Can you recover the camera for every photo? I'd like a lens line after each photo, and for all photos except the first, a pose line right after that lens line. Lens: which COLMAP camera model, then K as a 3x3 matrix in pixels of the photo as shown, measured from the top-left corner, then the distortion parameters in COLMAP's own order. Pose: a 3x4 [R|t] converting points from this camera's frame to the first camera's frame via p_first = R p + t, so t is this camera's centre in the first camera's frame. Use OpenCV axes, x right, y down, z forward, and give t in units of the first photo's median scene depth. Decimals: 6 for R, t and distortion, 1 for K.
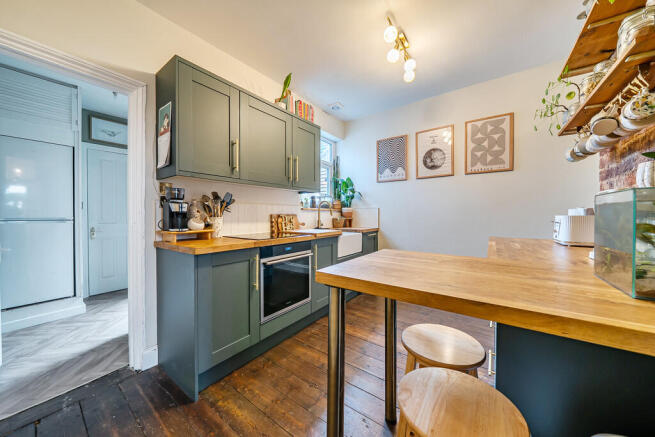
lens RADIAL K [[225.7, 0, 328.8], [0, 225.7, 216.5], [0, 0, 1]] dist [-0.001671, -0.000308]
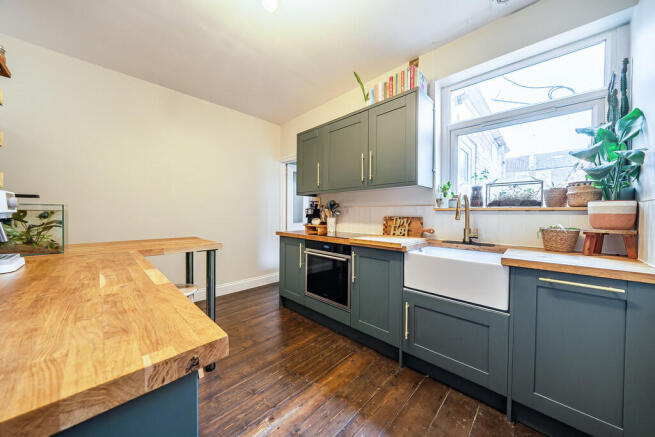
lens RADIAL K [[225.7, 0, 328.4], [0, 225.7, 216.5], [0, 0, 1]] dist [-0.001671, -0.000308]
pose [[-0.135564, 0.012670, -0.990688, 0.827749], [-0.015270, 0.999773, 0.014876, -0.022417], [0.990651, 0.017145, -0.135340, 1.034114]]
